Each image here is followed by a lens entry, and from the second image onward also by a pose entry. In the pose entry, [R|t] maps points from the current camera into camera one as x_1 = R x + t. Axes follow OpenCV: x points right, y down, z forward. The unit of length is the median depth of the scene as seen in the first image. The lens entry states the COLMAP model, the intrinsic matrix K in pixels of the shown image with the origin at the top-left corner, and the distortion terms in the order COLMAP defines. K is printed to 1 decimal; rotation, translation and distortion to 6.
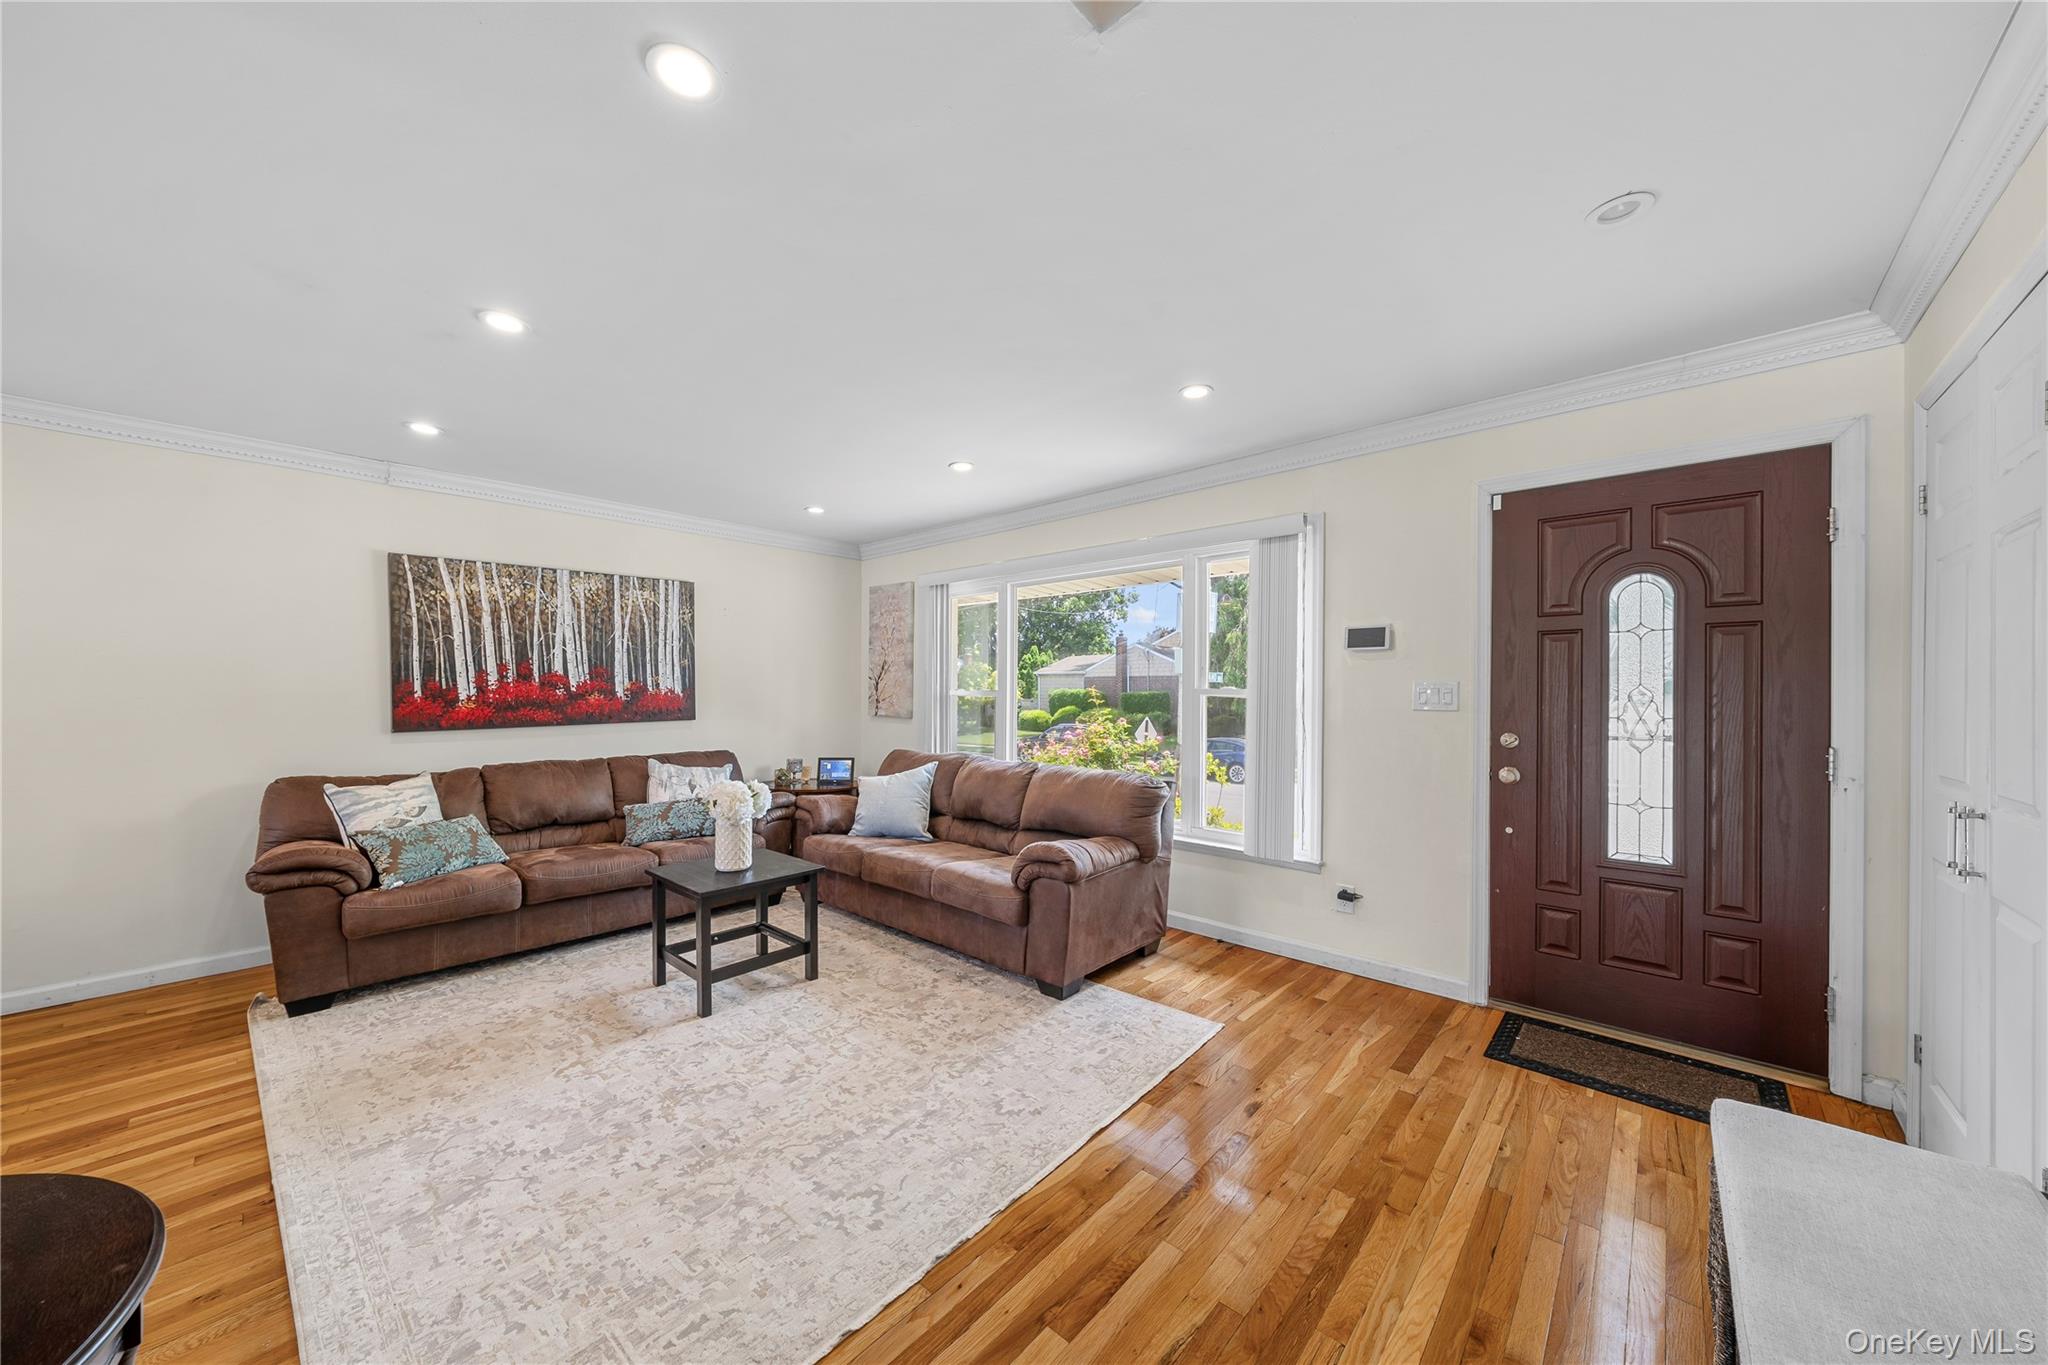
lens RADIAL K [[705.4, 0, 1017.5], [0, 705.4, 697.1], [0, 0, 1]] dist [-0.001558, -0.000219]
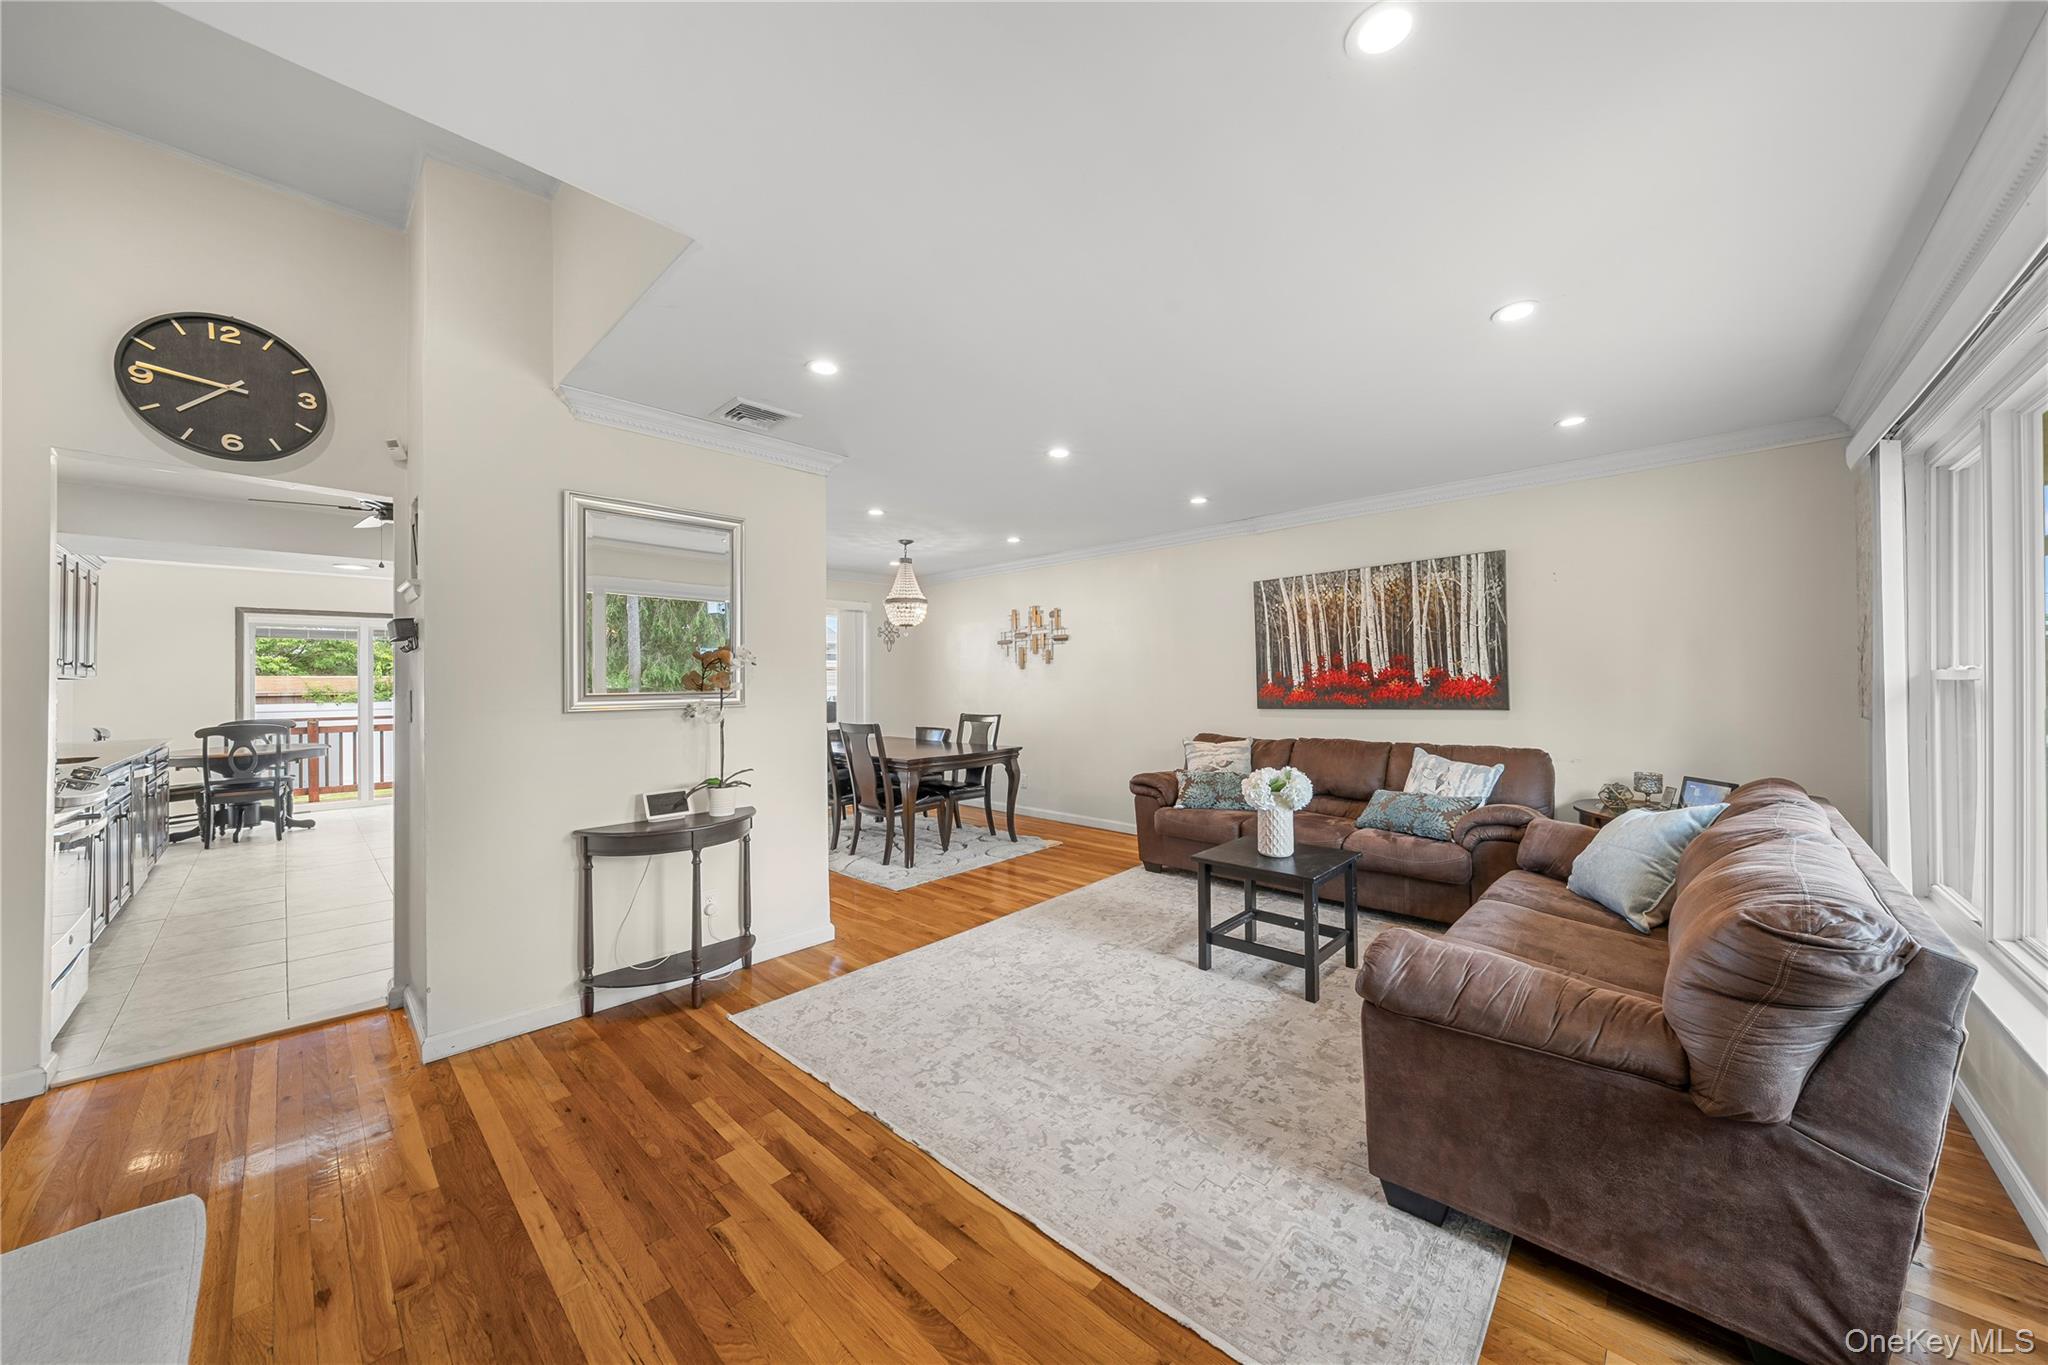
lens RADIAL K [[705.4, 0, 1041.3], [0, 705.4, 677.3], [0, 0, 1]] dist [-0.001558, -0.000219]
pose [[-0.004673, -0.006789, -0.999966, 0.503202], [0.002864, 0.999973, -0.006803, -0.003881], [0.999985, -0.002896, -0.004654, 0.549981]]
